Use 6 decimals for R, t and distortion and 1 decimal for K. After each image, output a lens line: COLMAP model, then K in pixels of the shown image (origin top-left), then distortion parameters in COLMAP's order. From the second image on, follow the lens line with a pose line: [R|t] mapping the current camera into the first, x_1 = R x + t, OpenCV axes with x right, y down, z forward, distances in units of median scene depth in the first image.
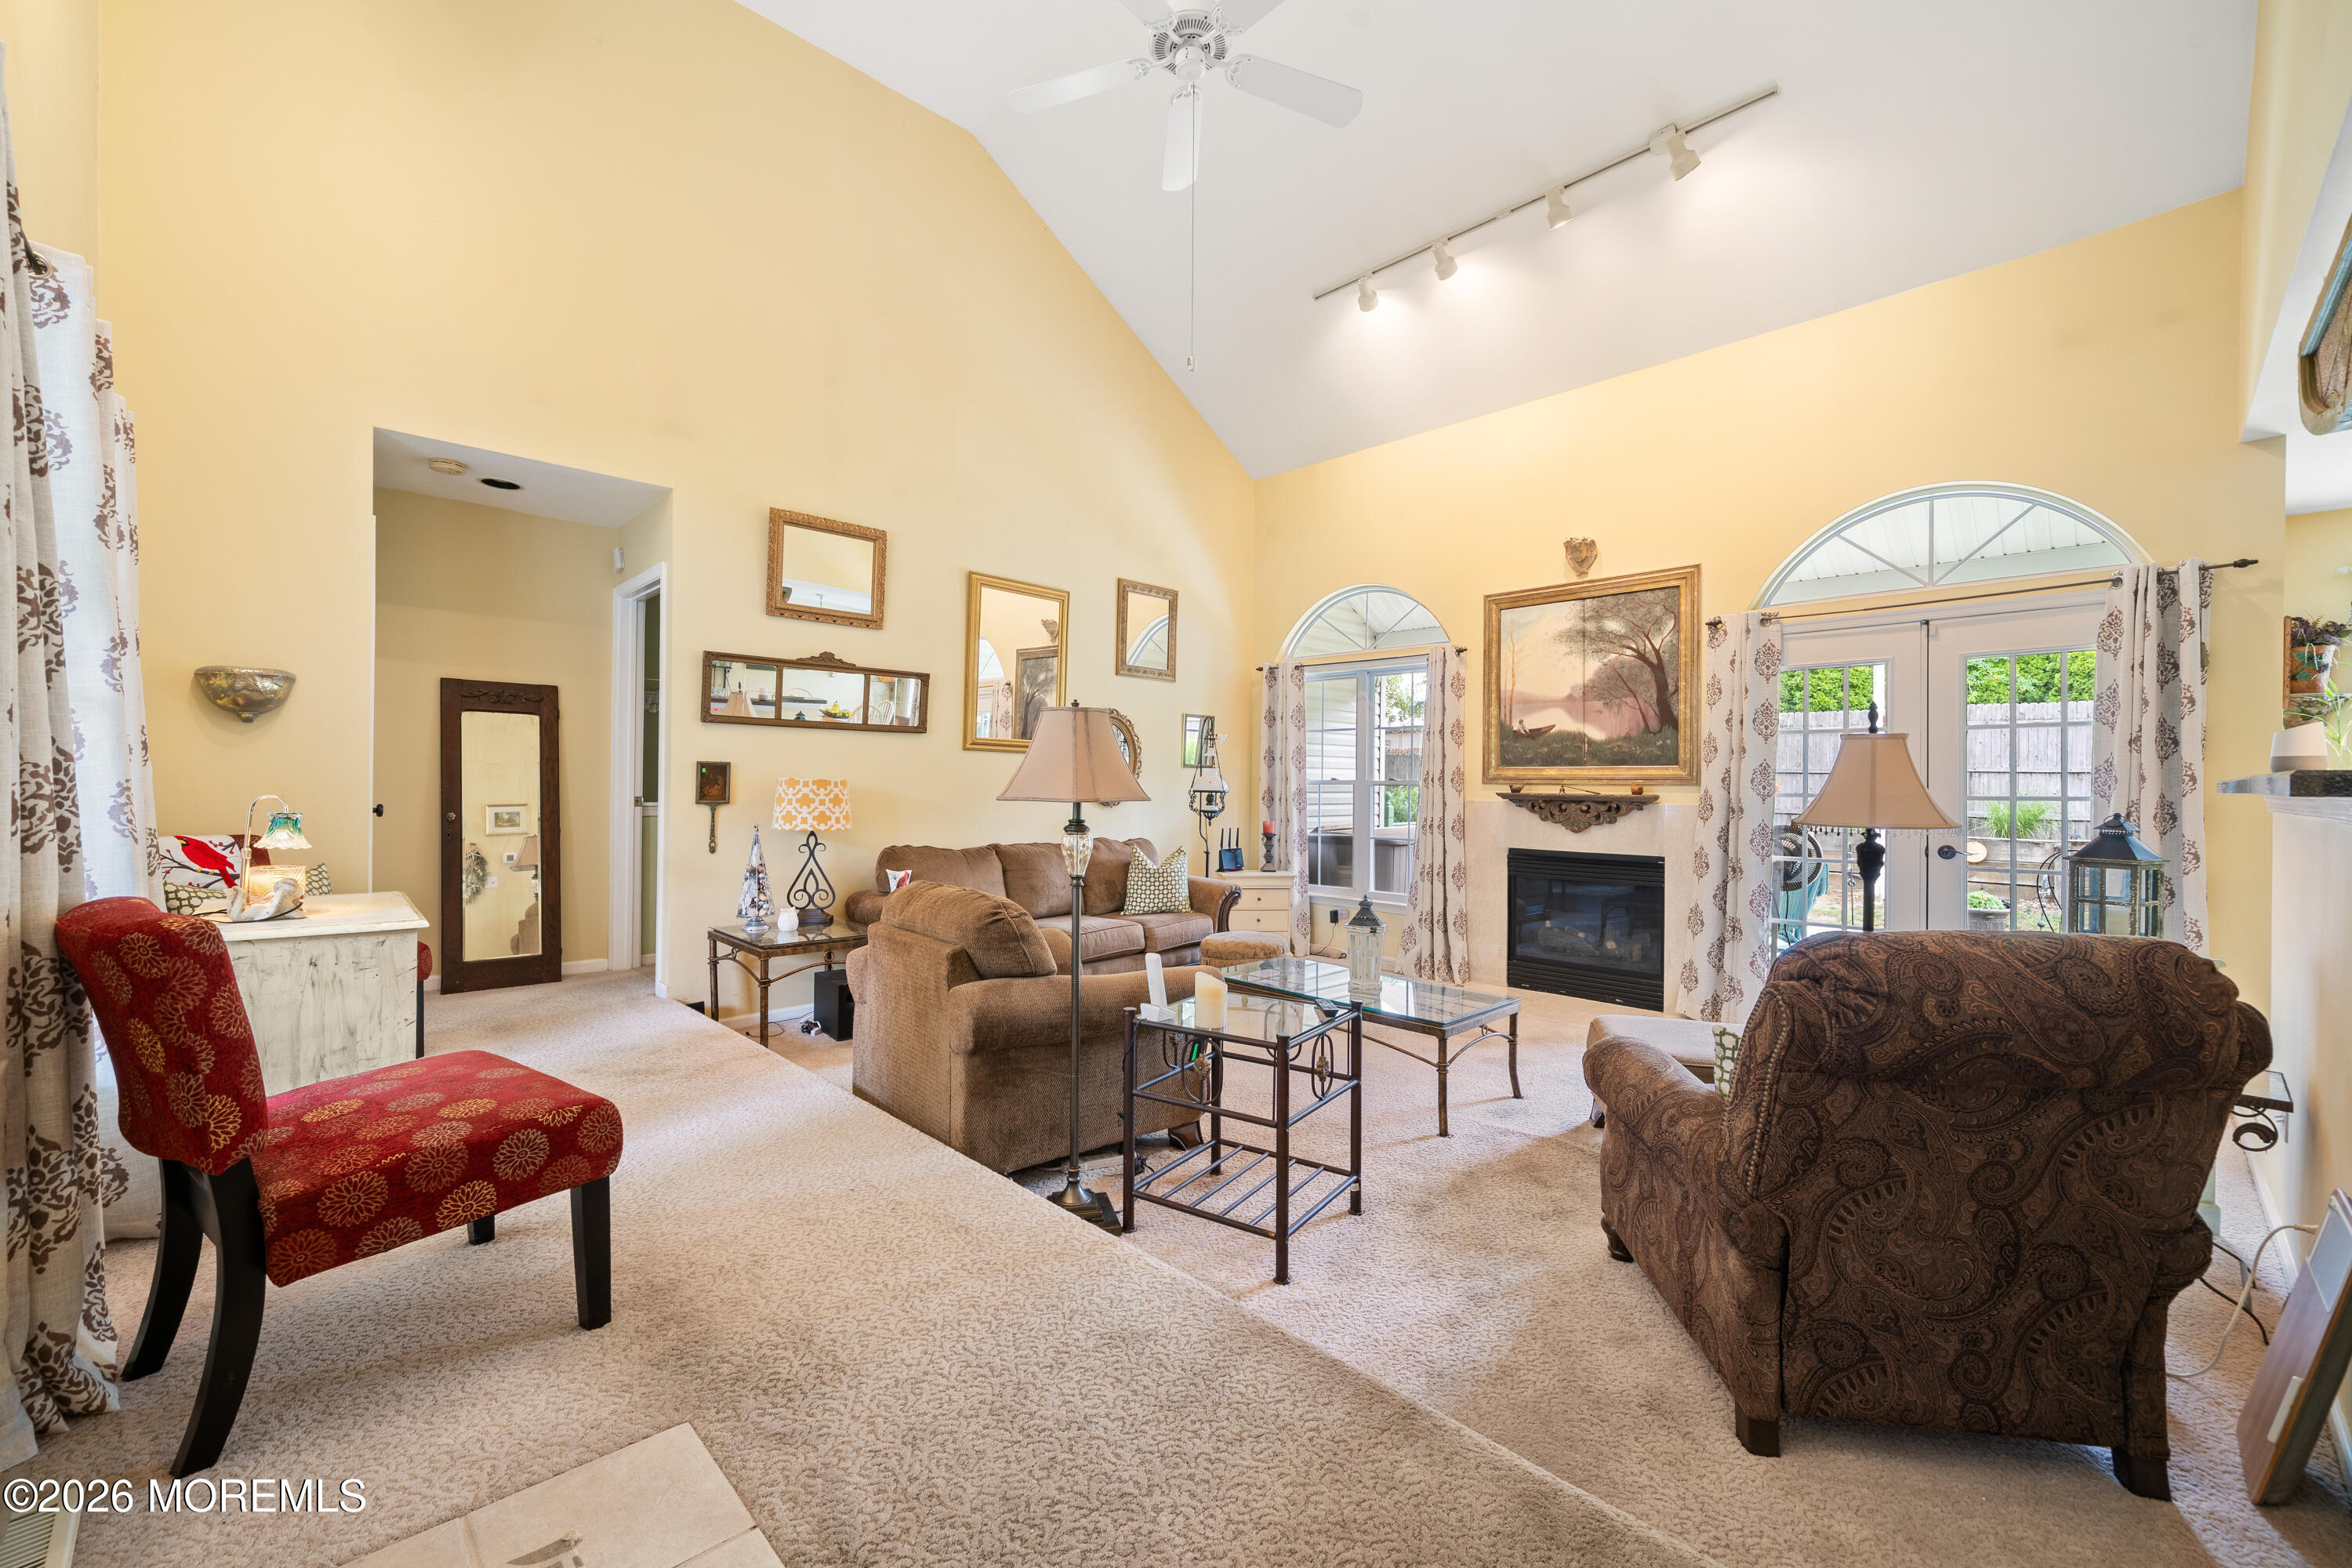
lens RADIAL K [[945.6, 0, 1180.2], [0, 945.6, 787.2], [0, 0, 1]] dist [-0.002420, 0.000156]
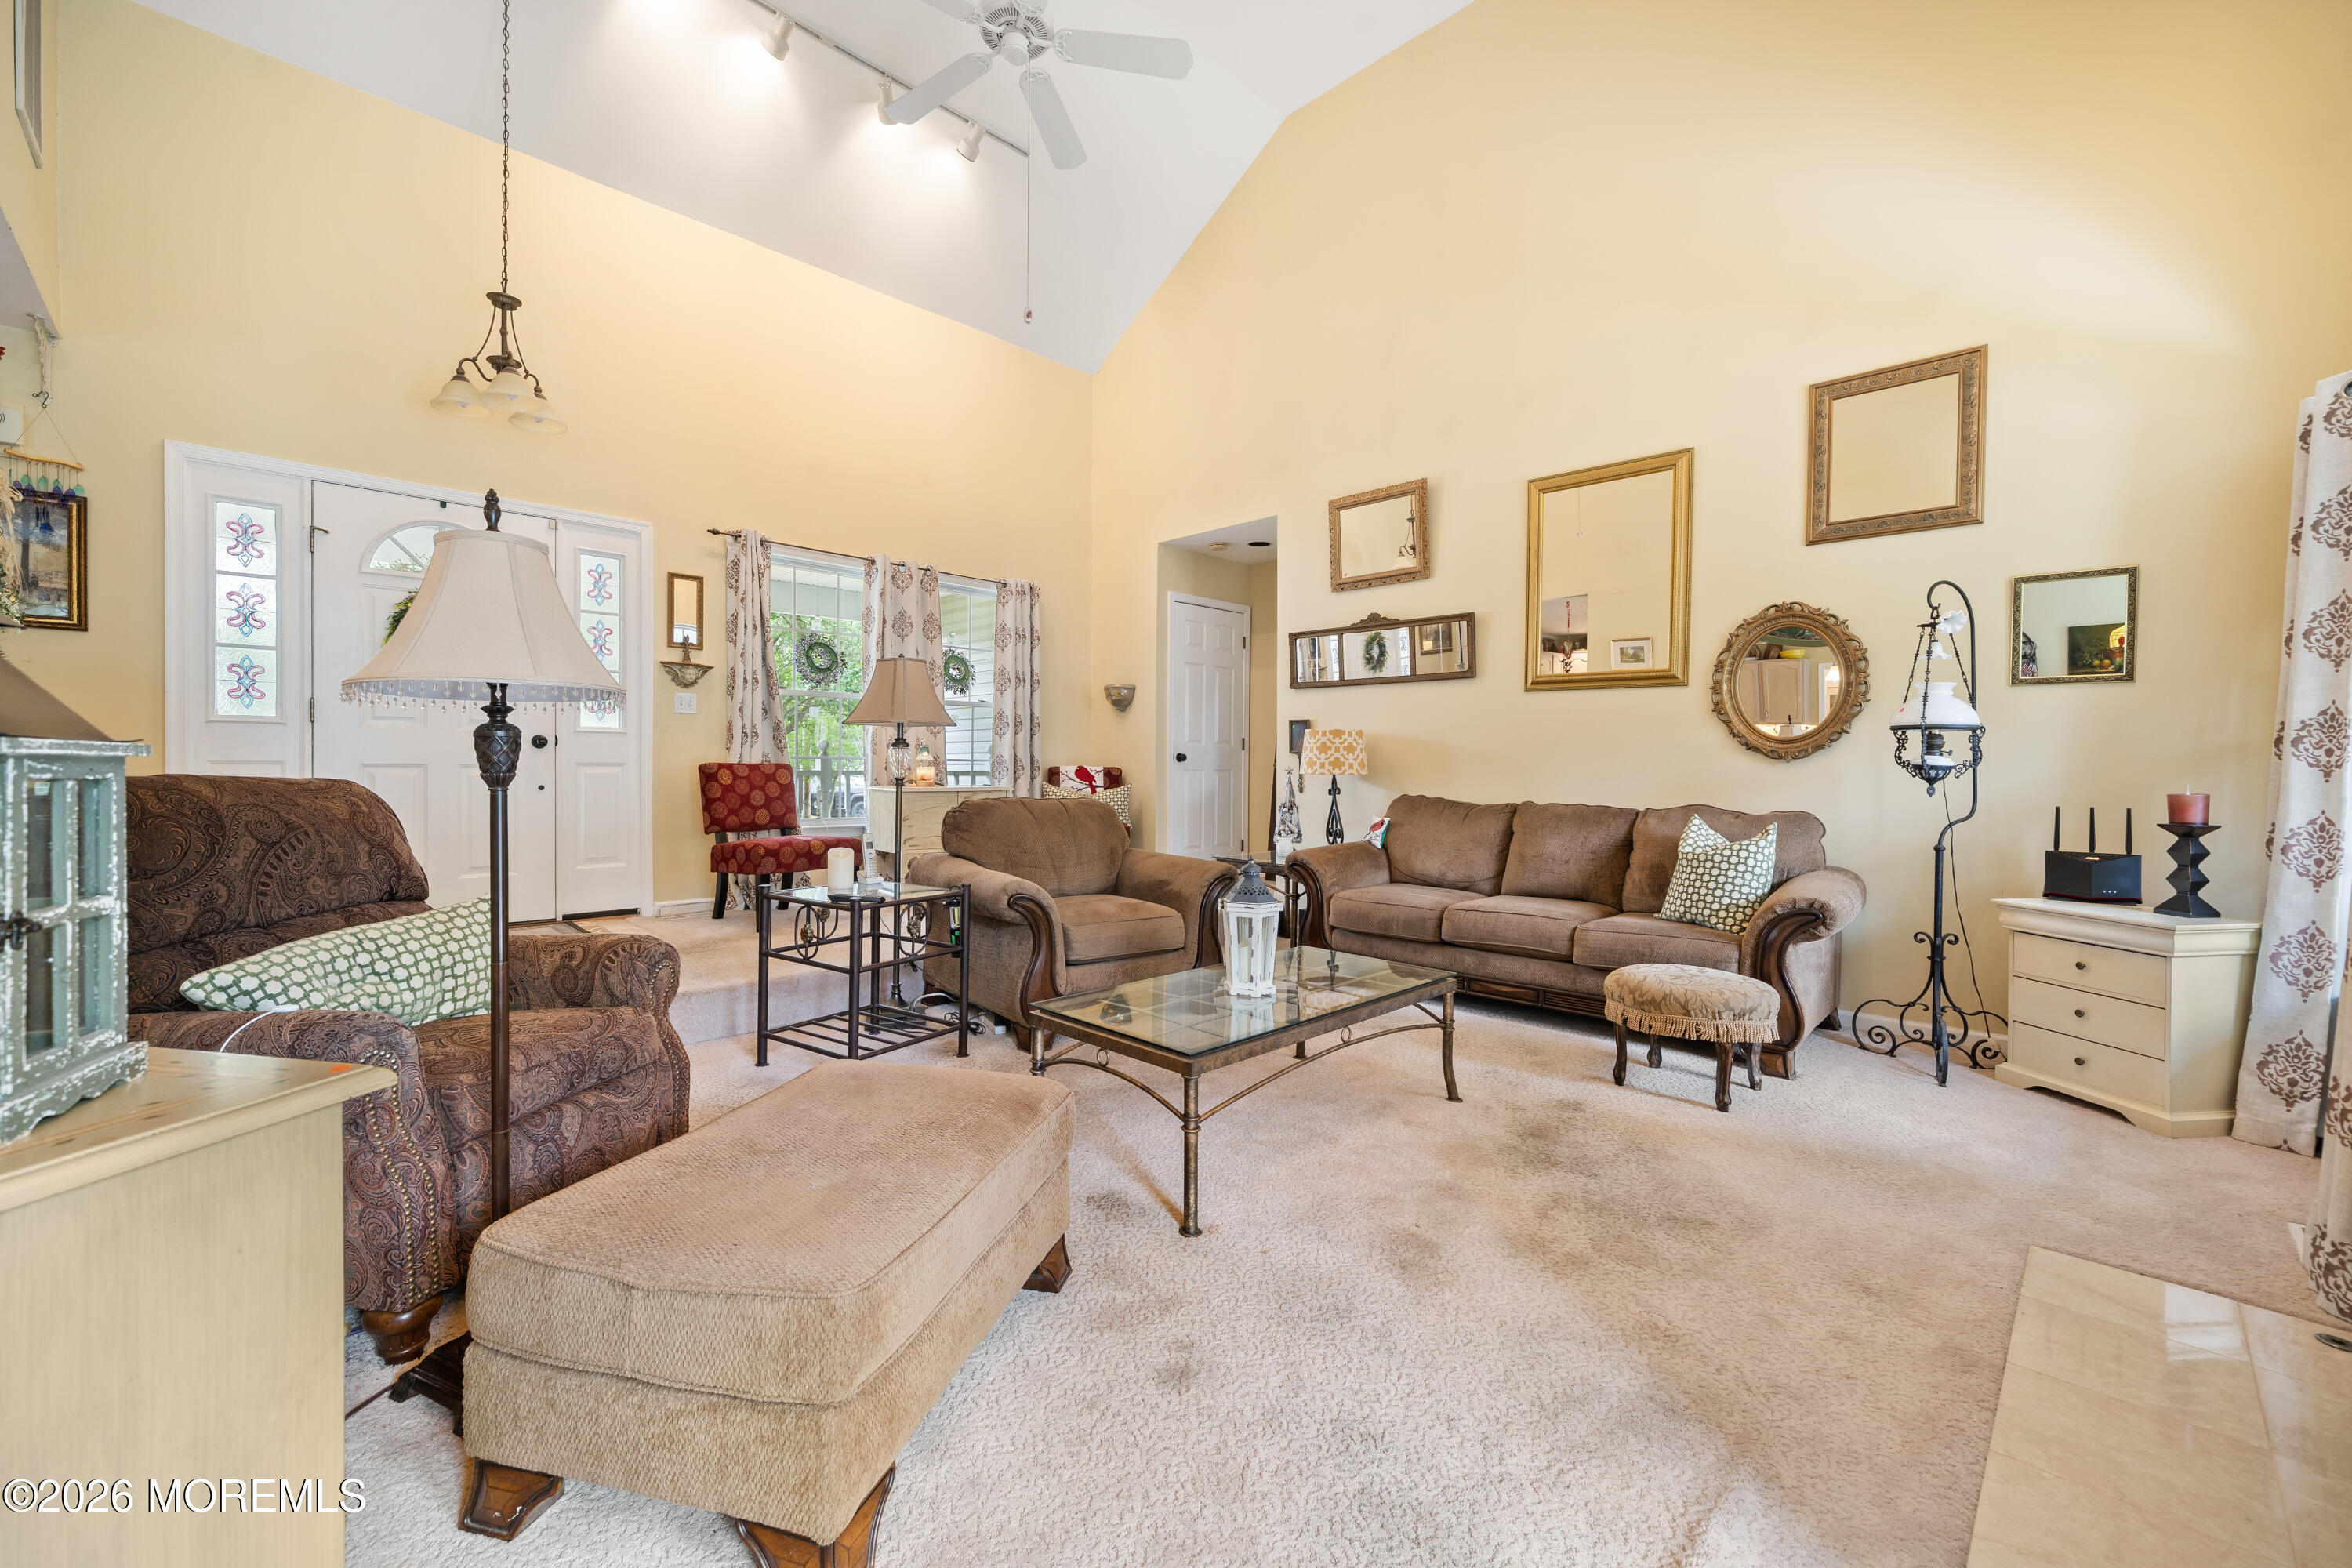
lens RADIAL K [[945.6, 0, 1157.0], [0, 945.6, 780.3], [0, 0, 1]] dist [-0.002420, 0.000156]
pose [[-0.003414, 0.005211, -0.999981, 0.657222], [-0.012178, 0.999912, 0.005252, 0.042731], [0.999920, 0.012196, -0.003350, 0.698434]]
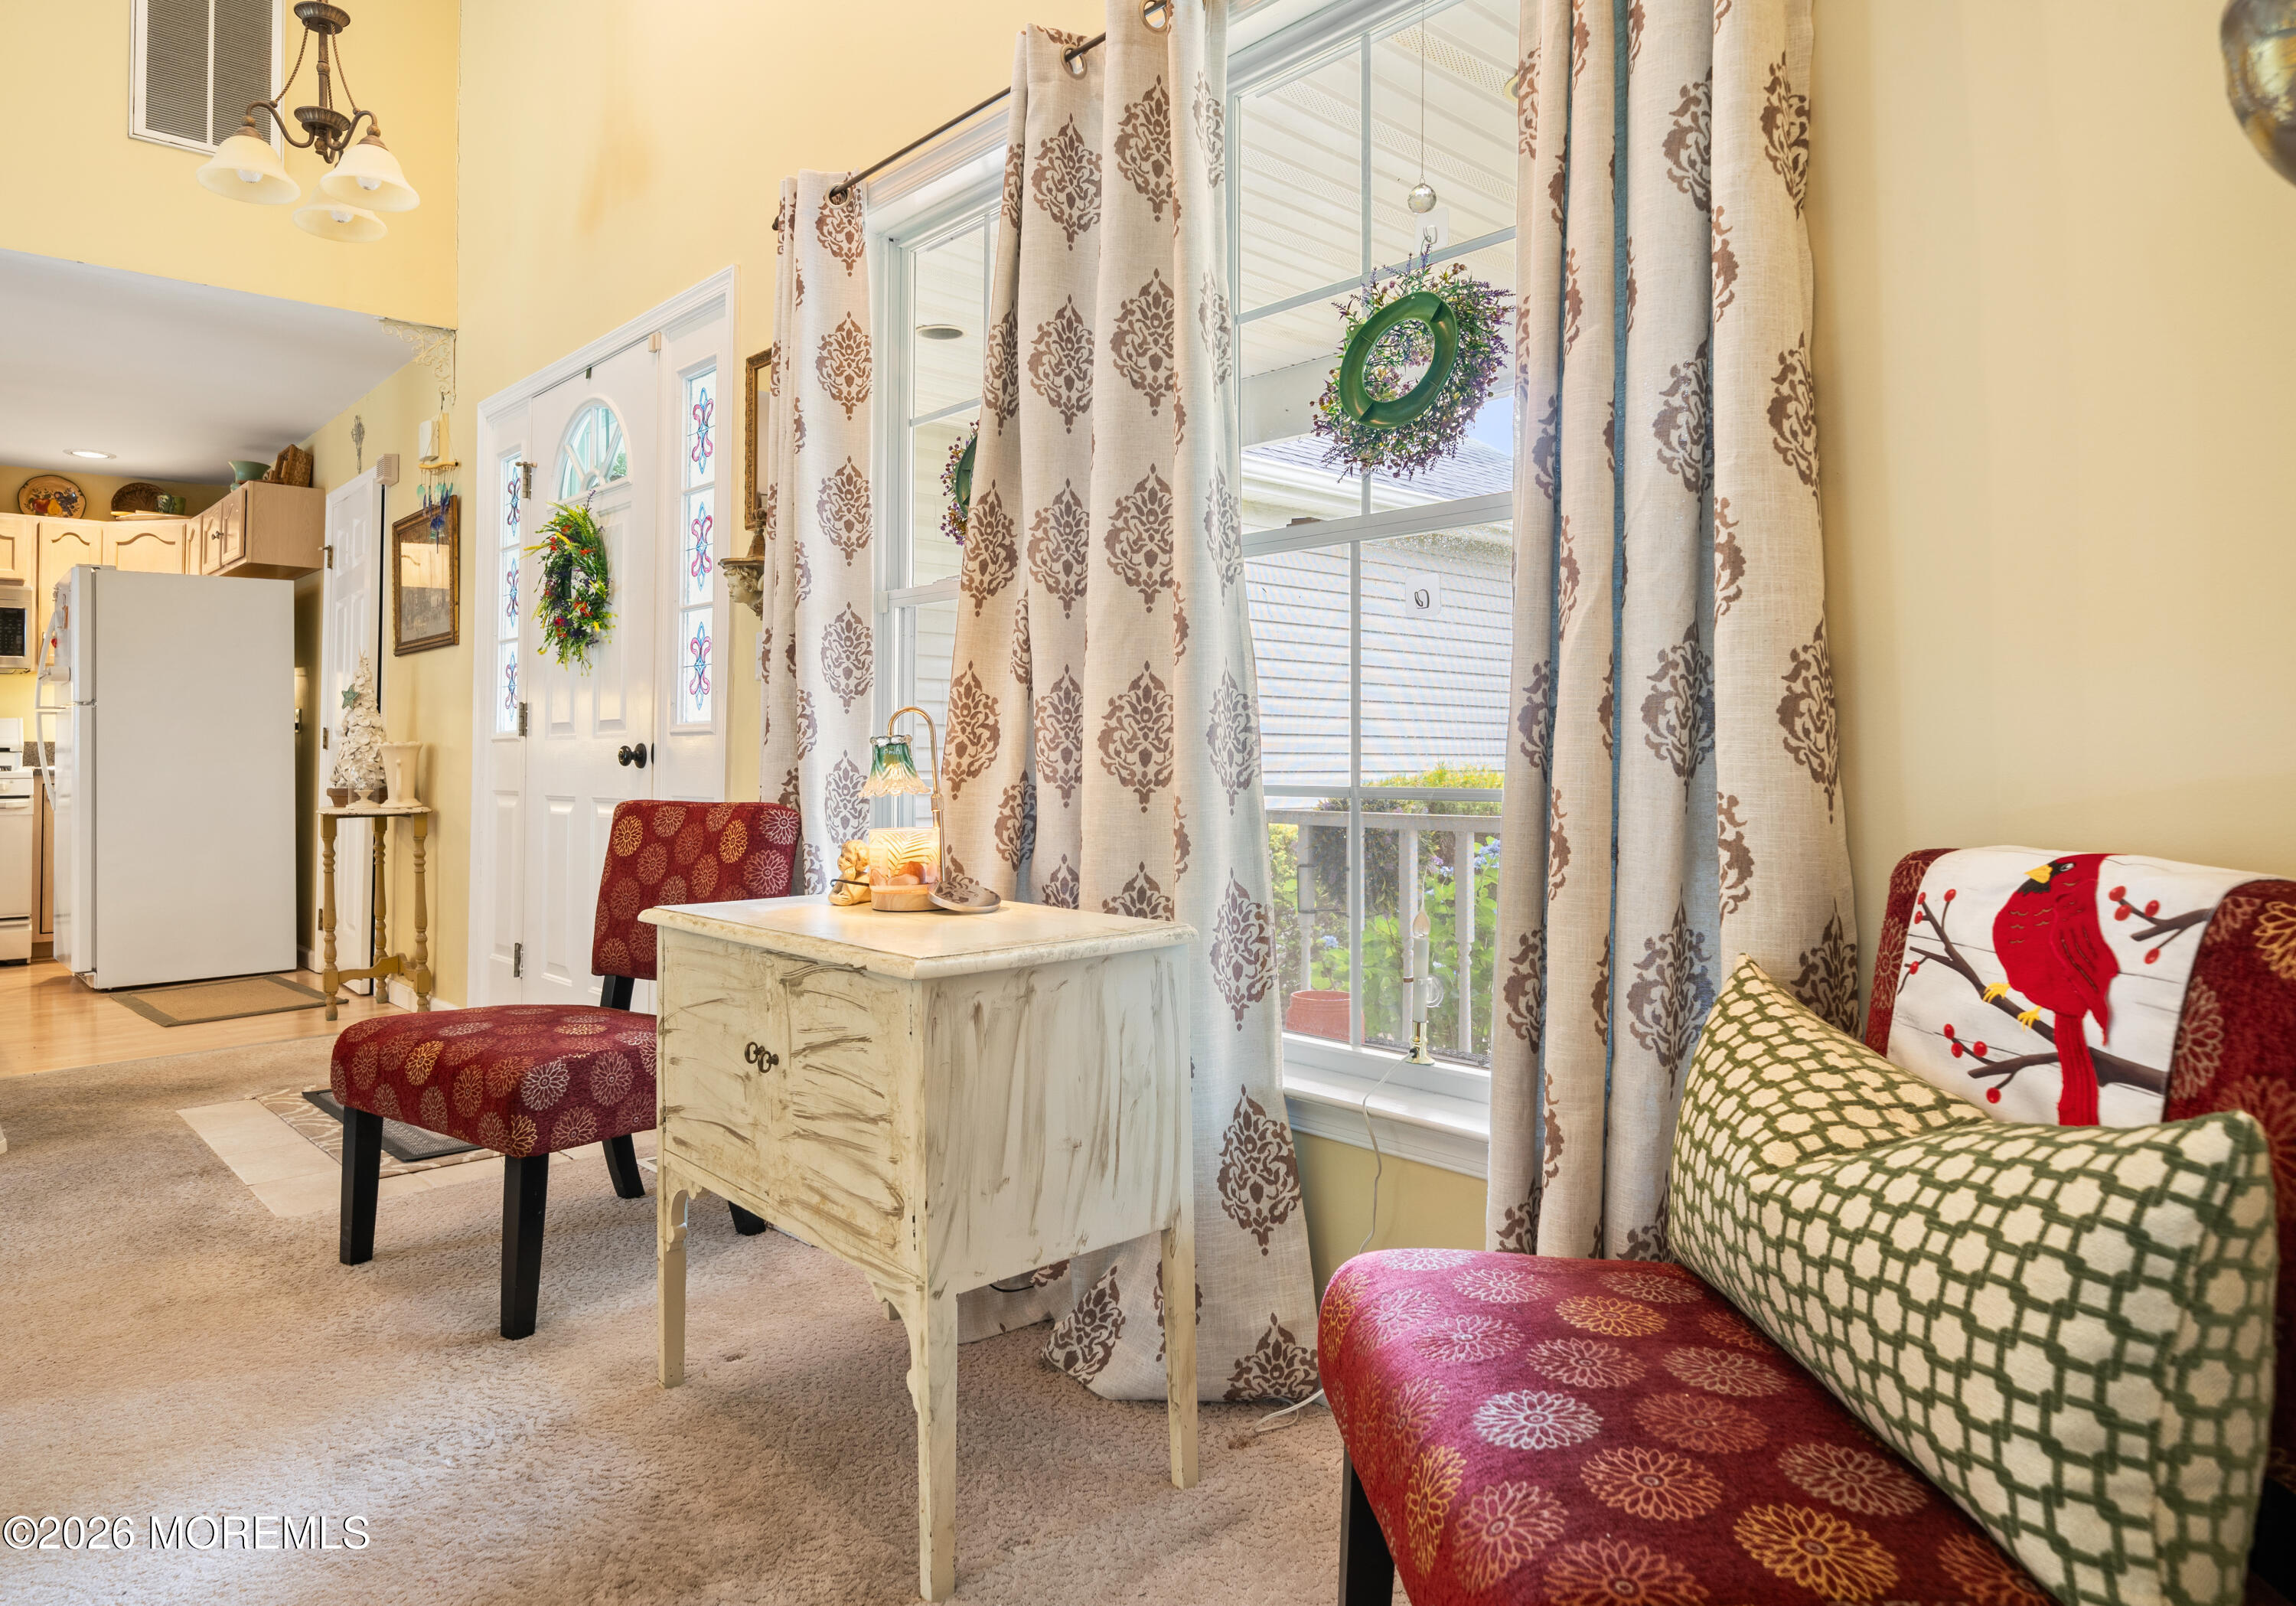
lens RADIAL K [[1425.5, 0, 1116.0], [0, 1425.5, 749.7], [0, 0, 1]] dist [-0.027502, -0.001973]
pose [[-0.999347, -0.011151, 0.034362, -0.475827], [-0.011430, 0.999903, -0.007945, 0.018557], [-0.034270, -0.008332, -0.999378, 0.817525]]
